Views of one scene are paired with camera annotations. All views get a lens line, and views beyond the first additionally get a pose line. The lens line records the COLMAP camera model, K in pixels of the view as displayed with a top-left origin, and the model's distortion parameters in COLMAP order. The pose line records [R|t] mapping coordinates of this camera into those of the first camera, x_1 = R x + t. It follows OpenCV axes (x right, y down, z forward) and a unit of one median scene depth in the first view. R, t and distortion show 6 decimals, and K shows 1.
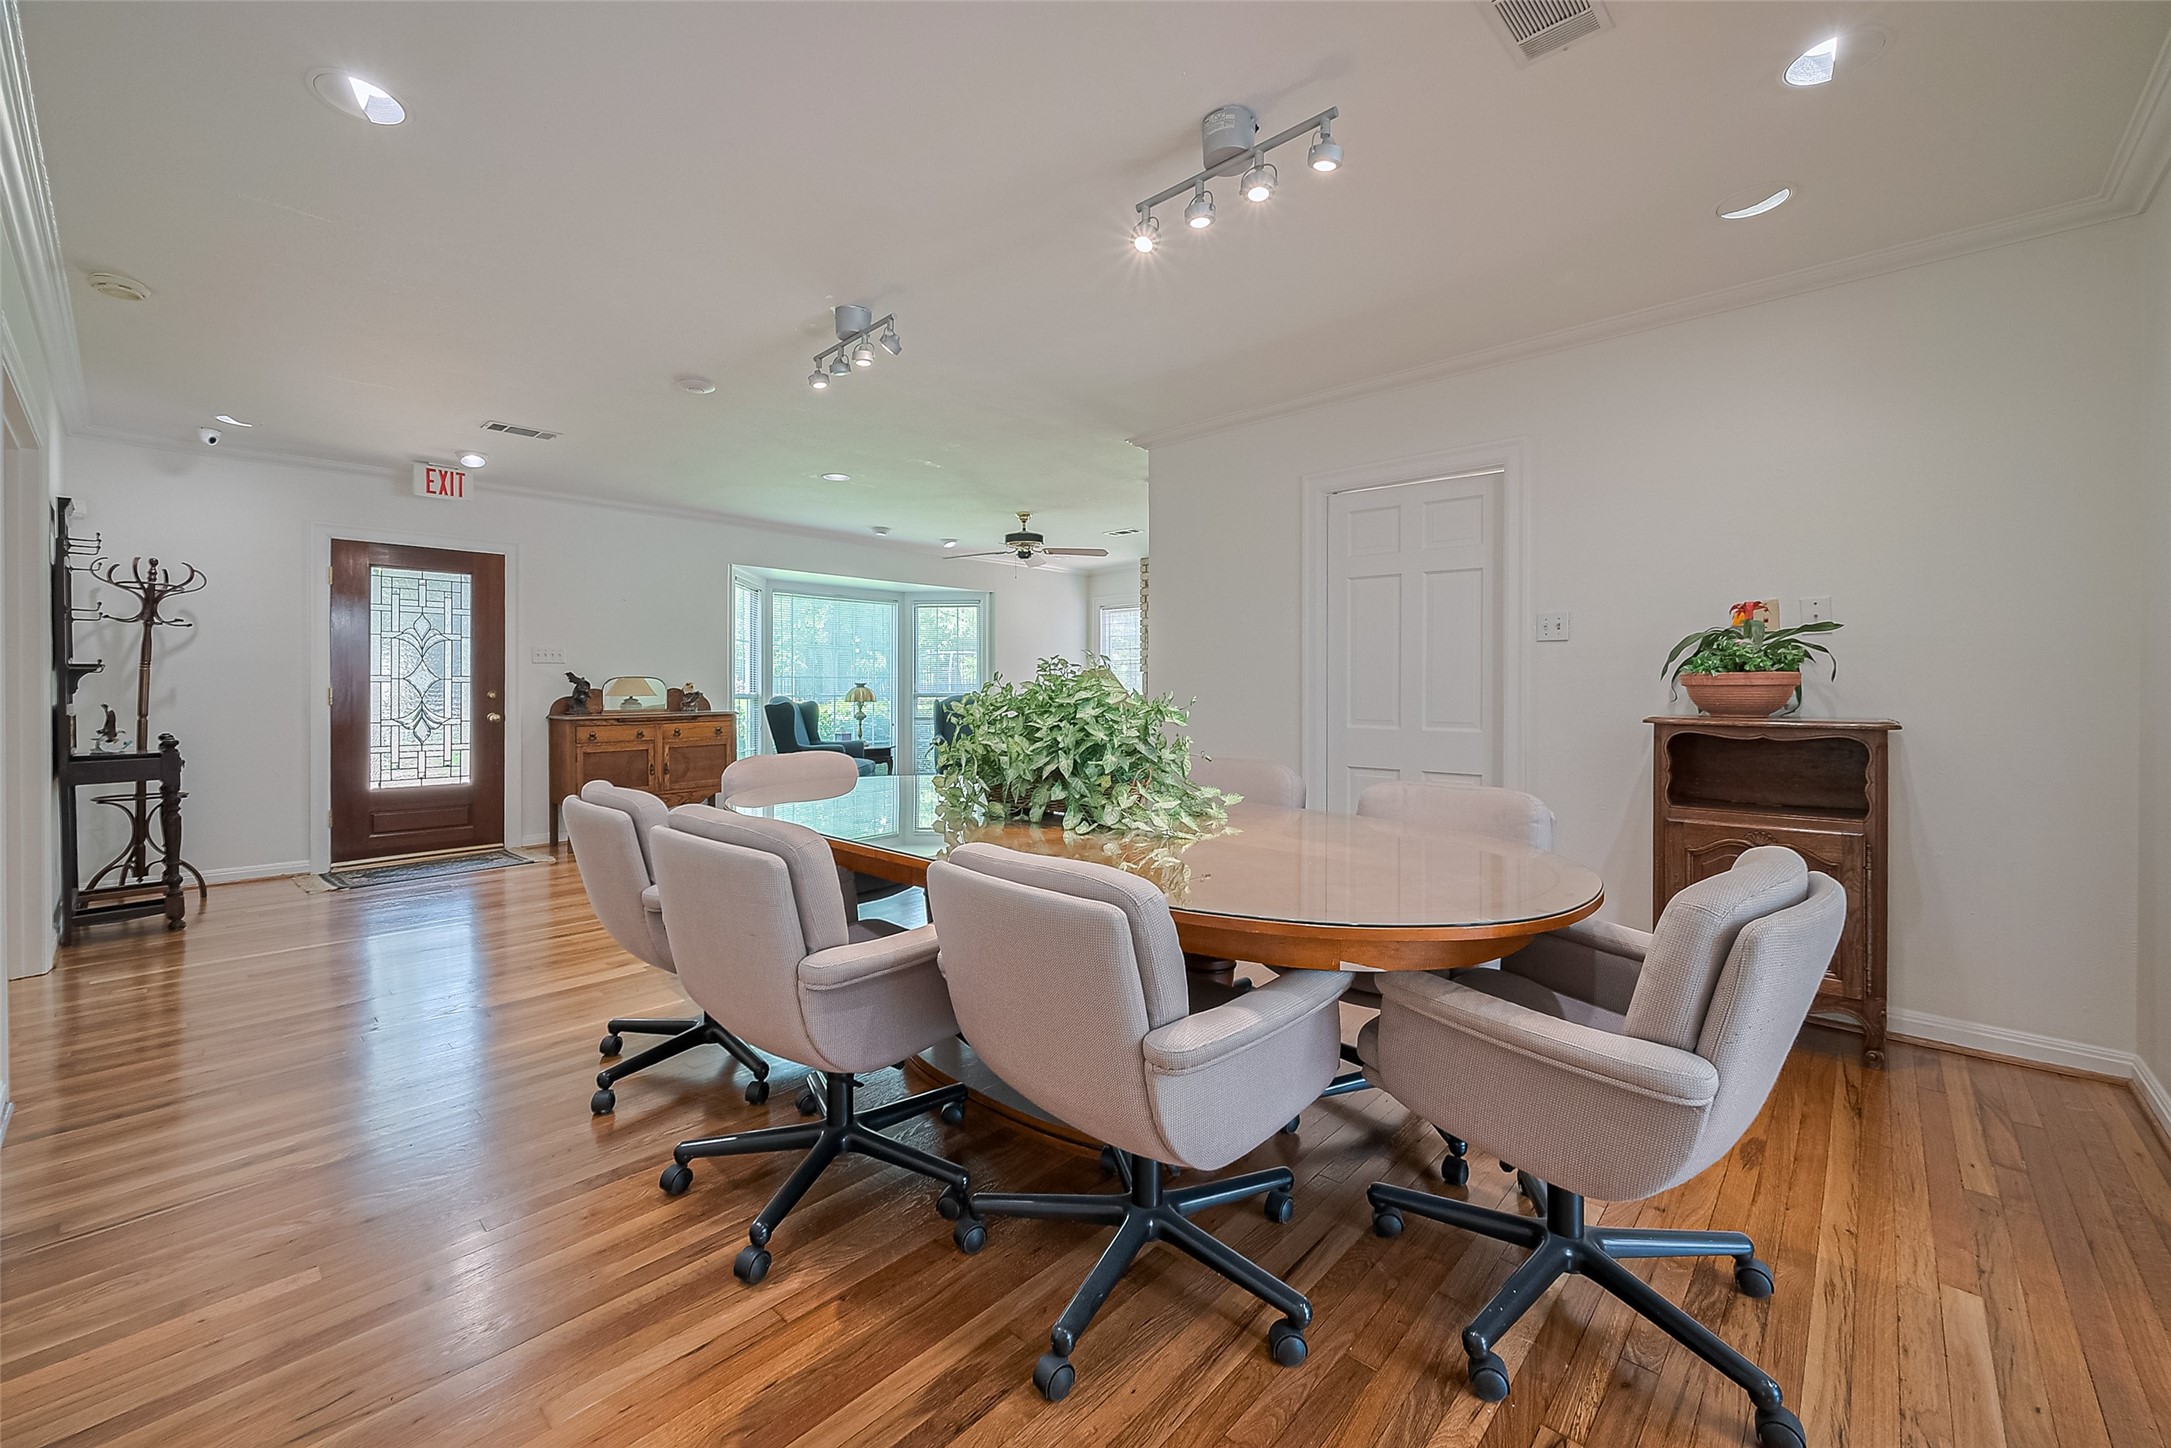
lens RADIAL K [[881.5, 0, 1076.3], [0, 881.5, 686.8], [0, 0, 1]] dist [-0.000215, 0.000048]
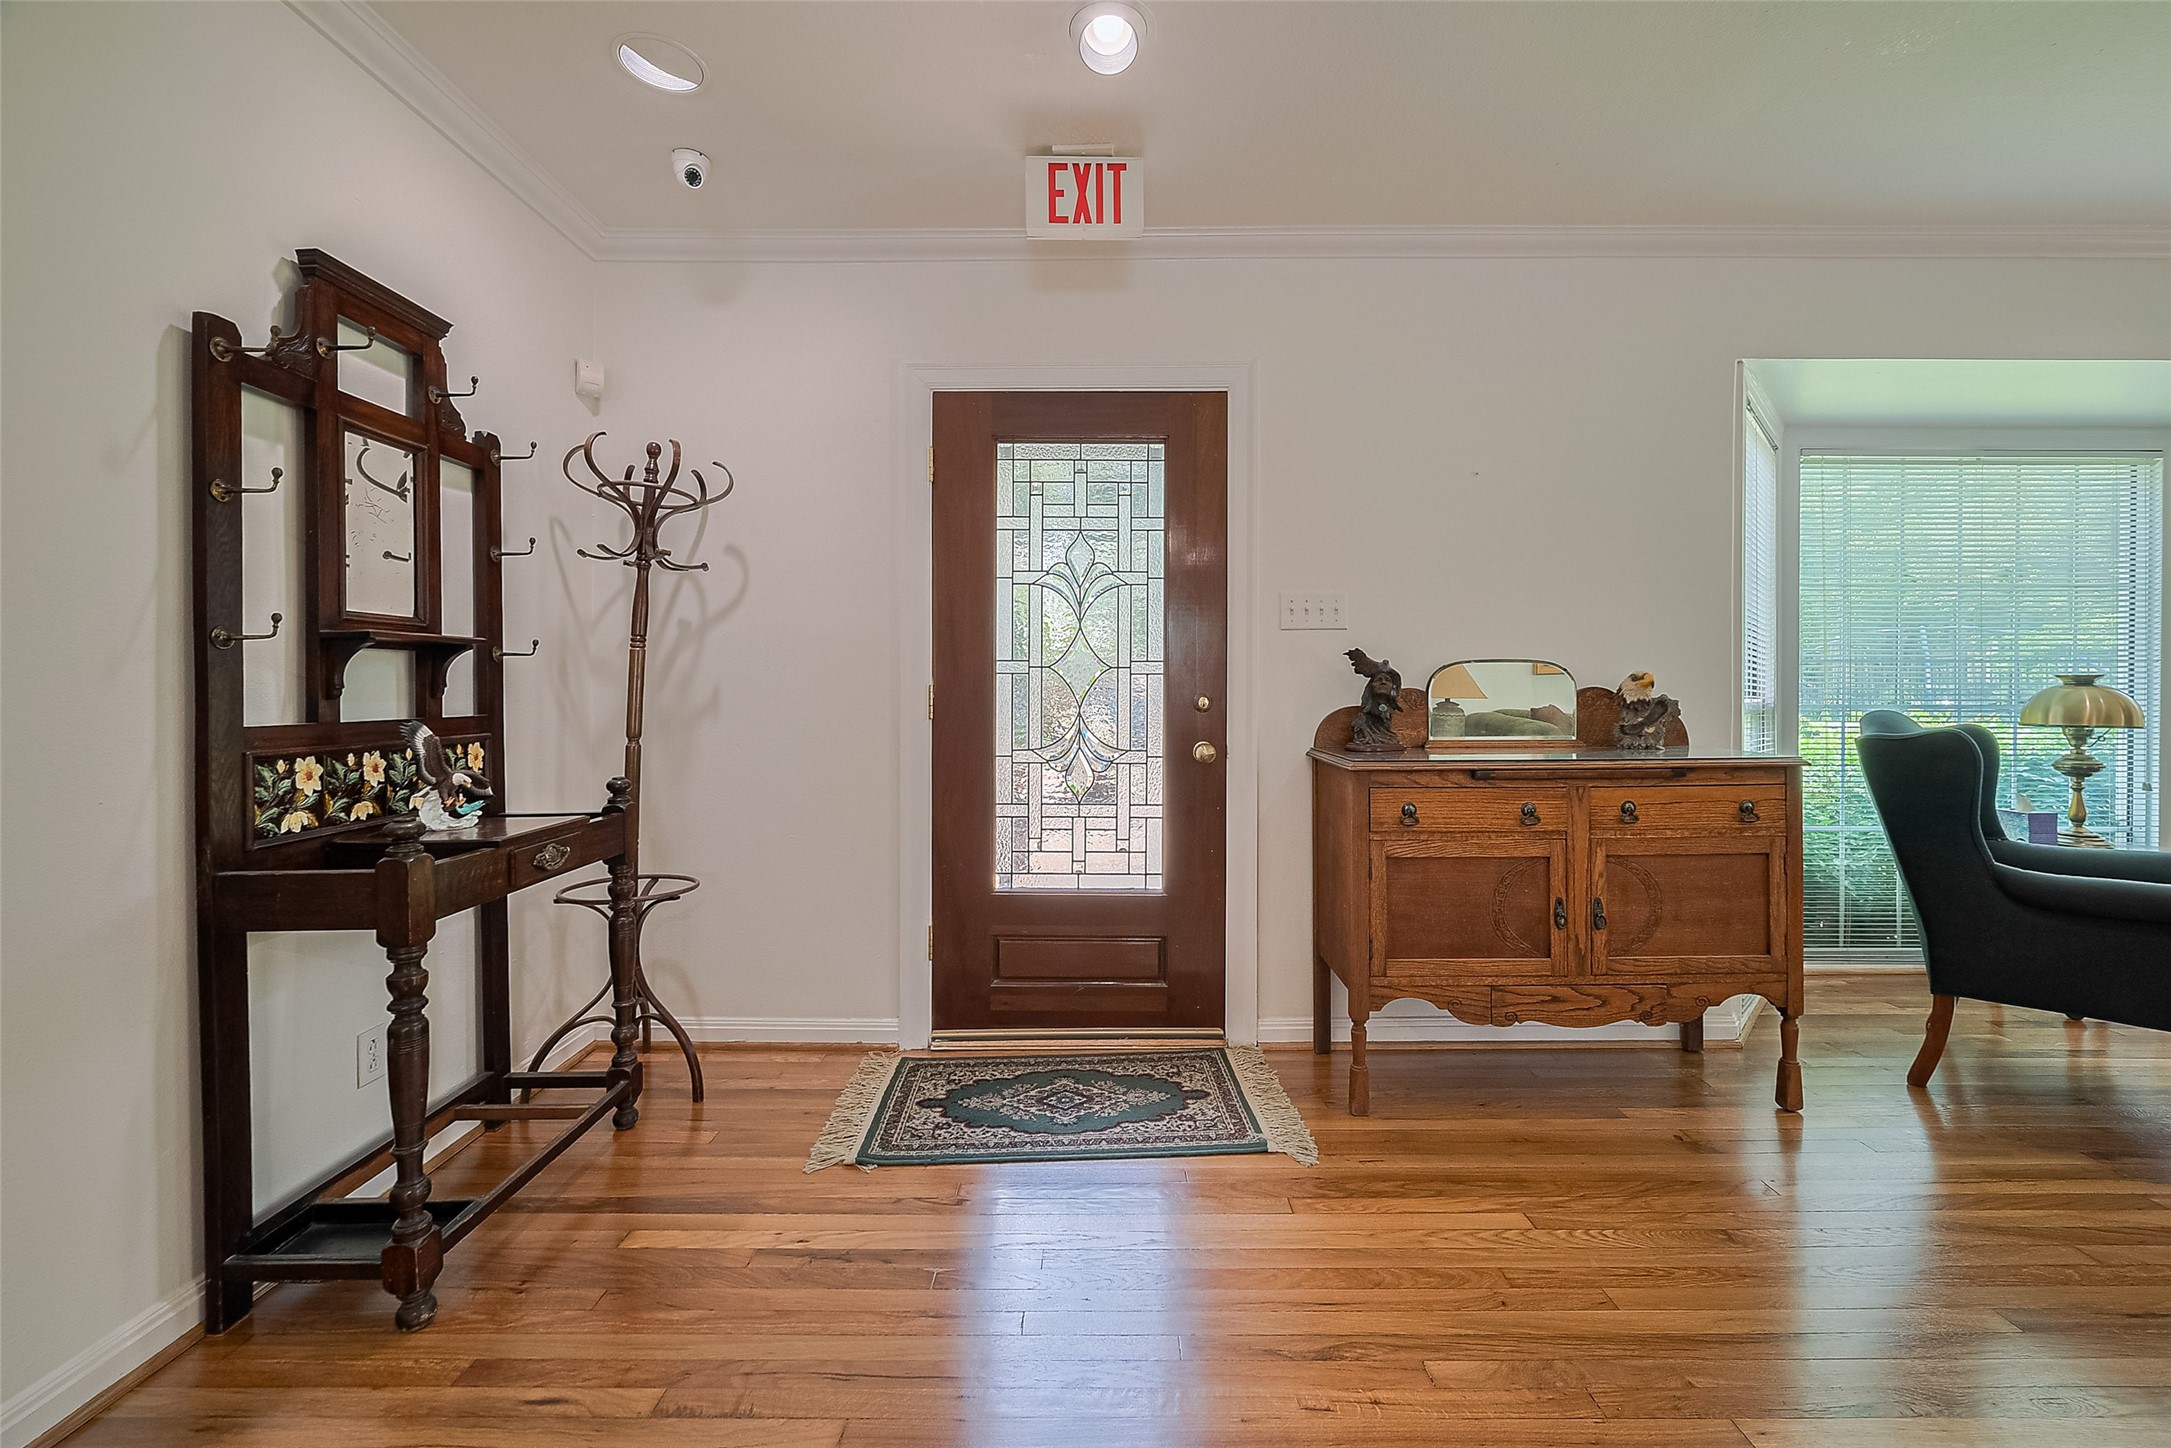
lens RADIAL K [[899.1, 0, 1098.6], [0, 899.1, 685.8], [0, 0, 1]] dist [-0.002965, 0.000130]
pose [[0.694112, 0.004175, -0.719855, -0.368366], [-0.001604, 0.999990, 0.004252, -0.000903], [0.719865, -0.001796, 0.694112, 0.644009]]
